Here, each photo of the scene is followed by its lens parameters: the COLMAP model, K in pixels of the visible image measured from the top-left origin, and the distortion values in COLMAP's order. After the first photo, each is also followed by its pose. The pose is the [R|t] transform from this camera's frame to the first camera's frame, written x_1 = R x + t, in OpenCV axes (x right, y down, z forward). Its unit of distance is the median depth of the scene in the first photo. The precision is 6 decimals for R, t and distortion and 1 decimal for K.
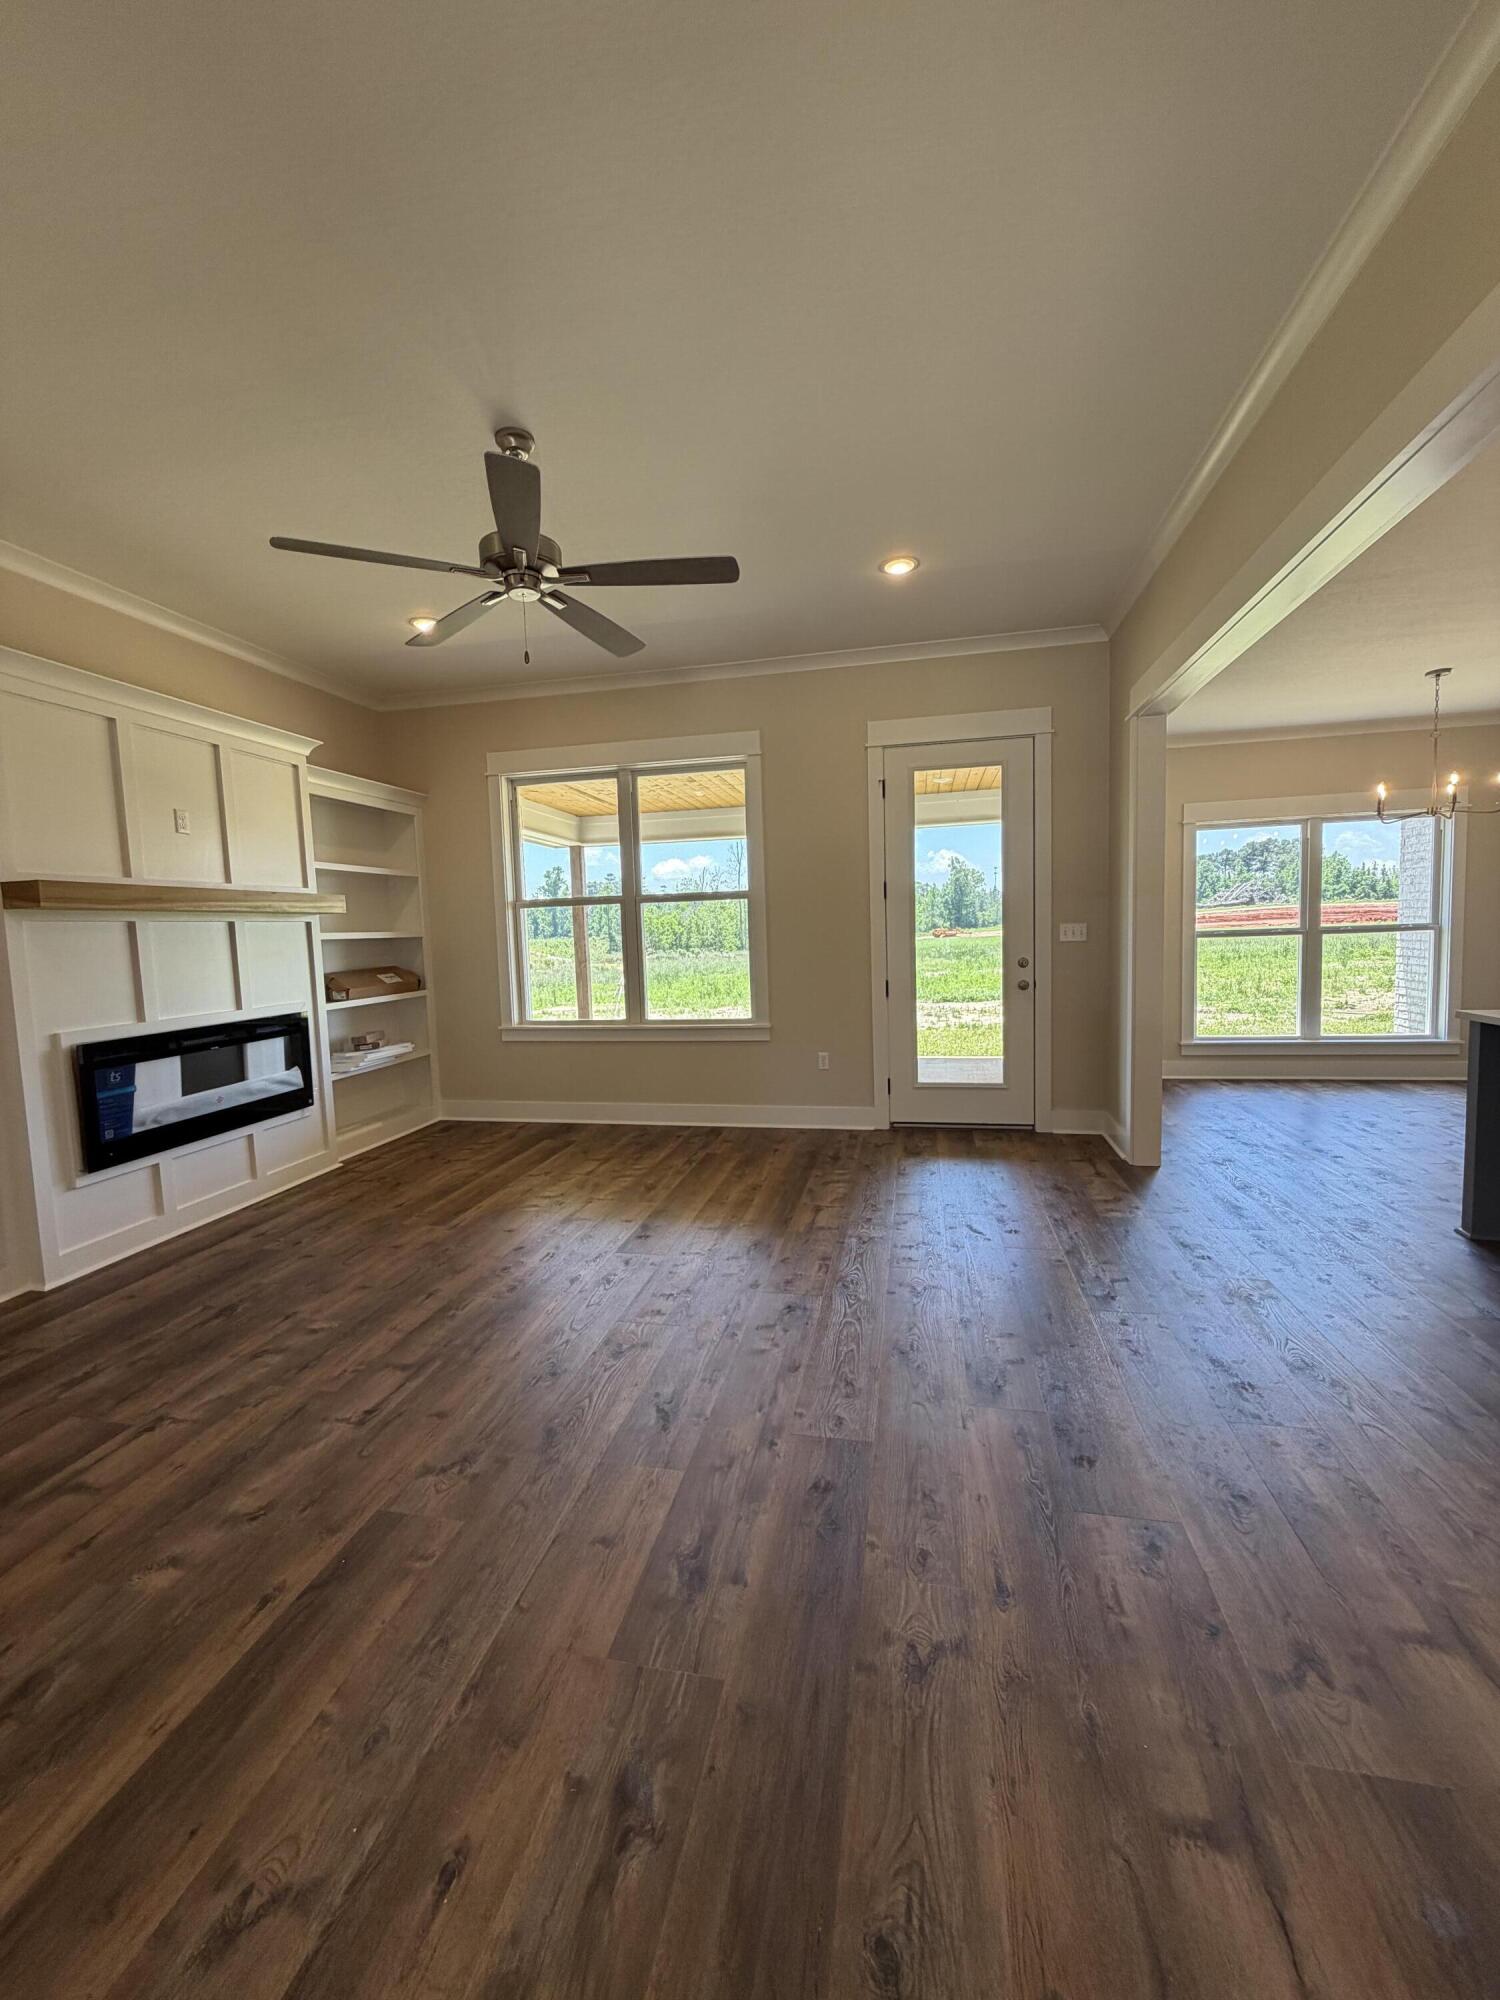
lens RADIAL K [[797.9, 0, 750.6], [0, 797.9, 997.4], [0, 0, 1]] dist [-0.002206, 0.000936]
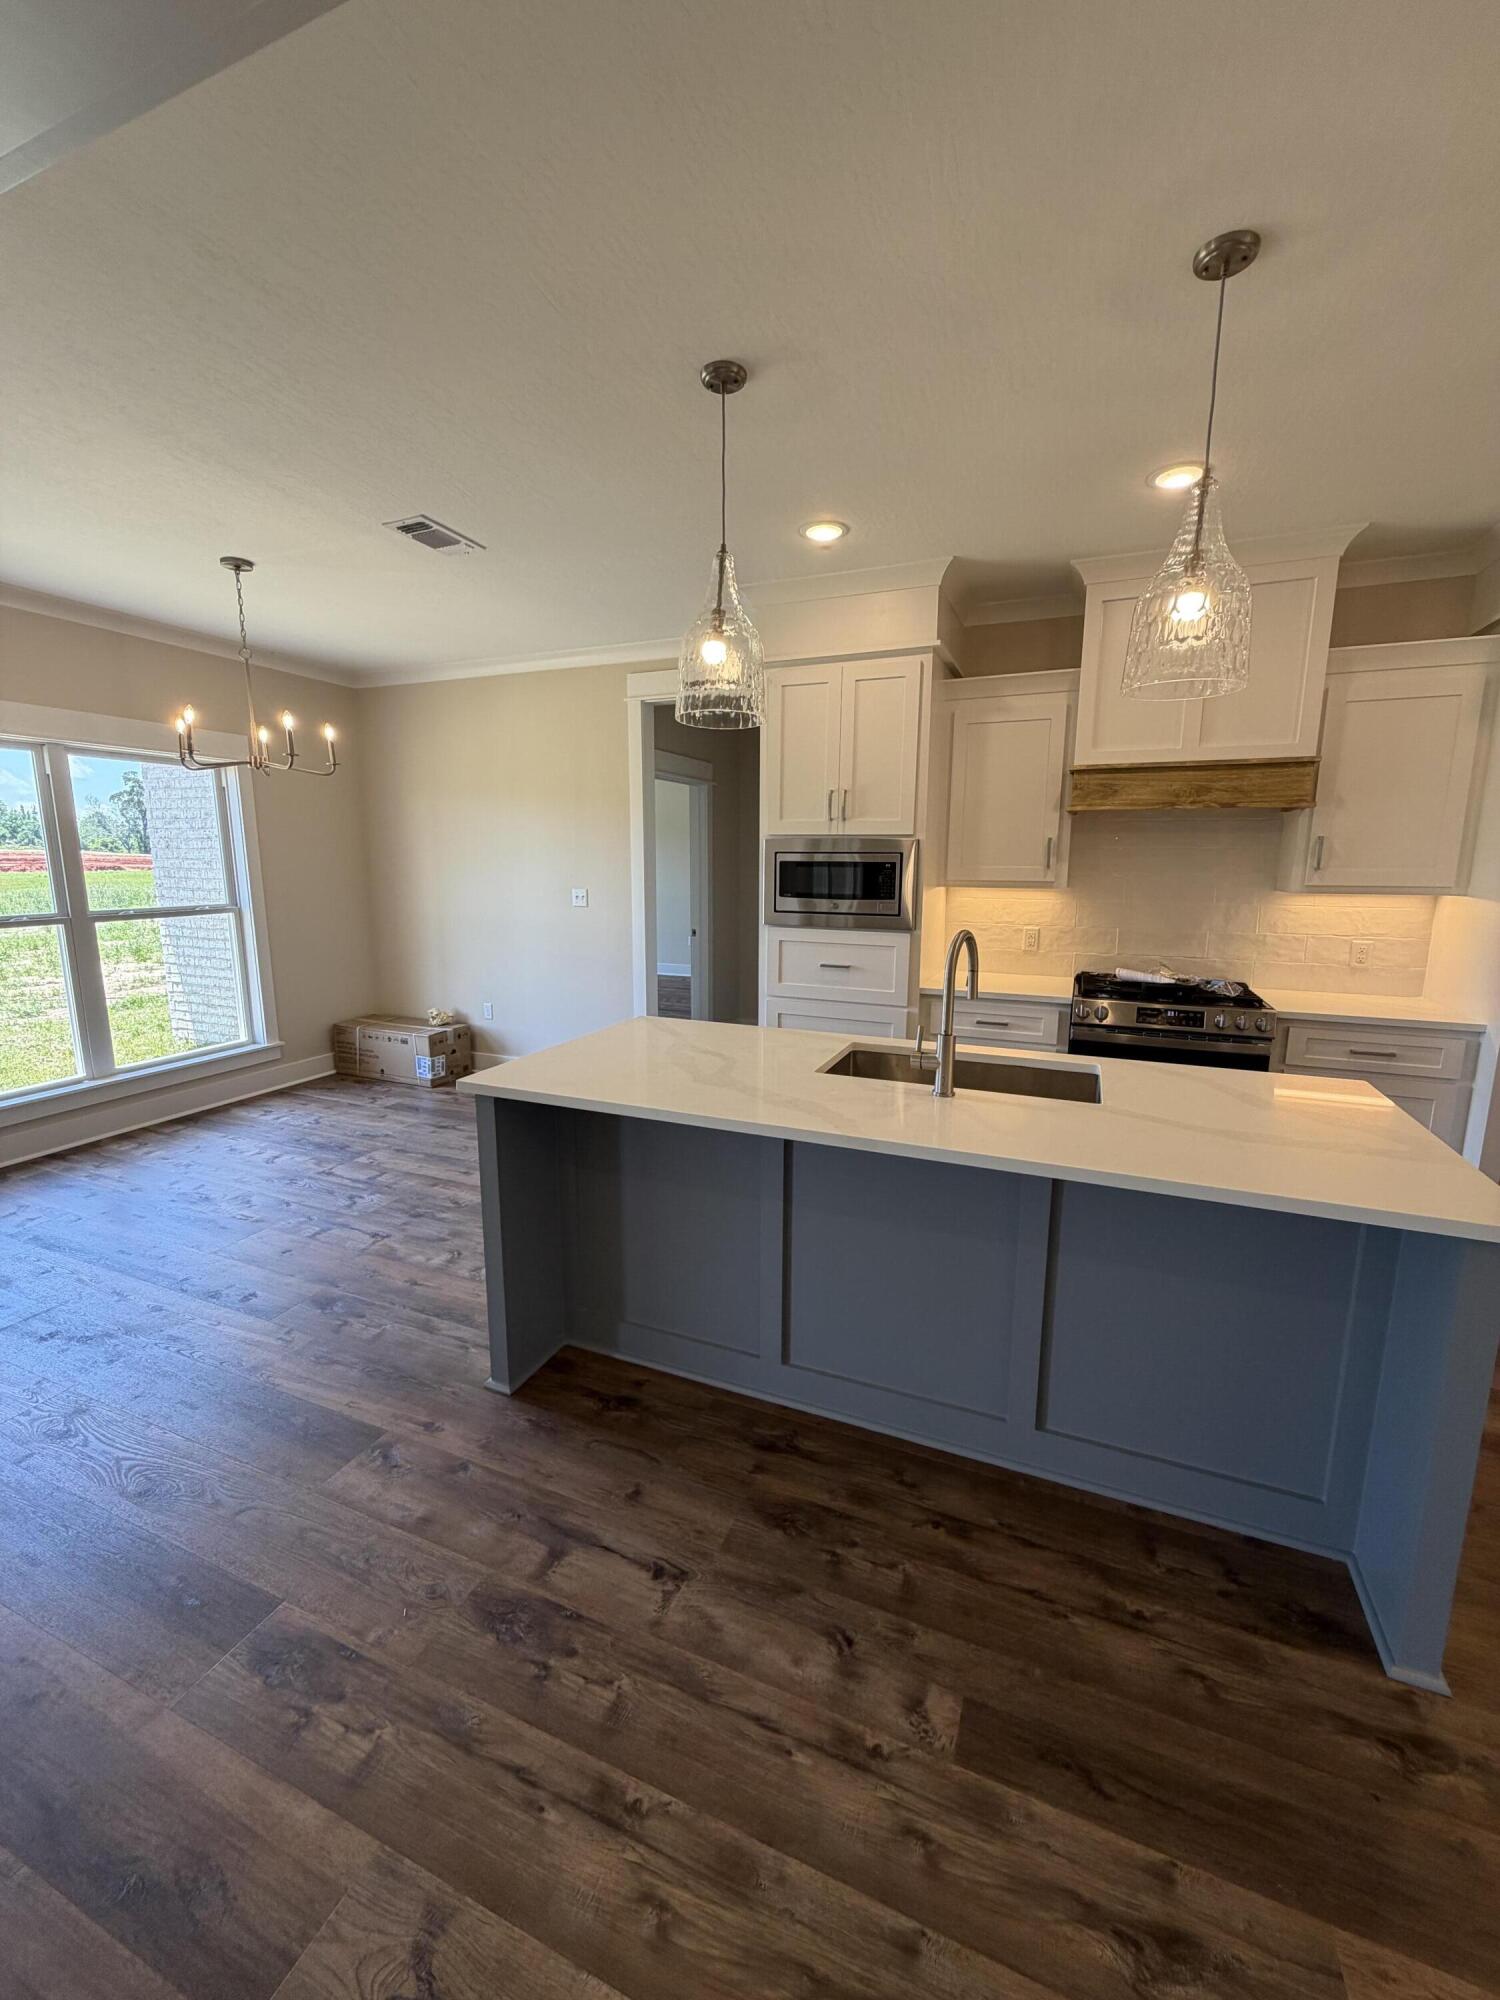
lens RADIAL K [[797.9, 0, 751.4], [0, 797.9, 996.4], [0, 0, 1]] dist [-0.002206, 0.000936]
pose [[0.187455, -0.132972, 0.973231, 0.218588], [0.072902, 0.989946, 0.121214, -0.083303], [-0.979564, 0.048228, 0.195265, 0.458795]]
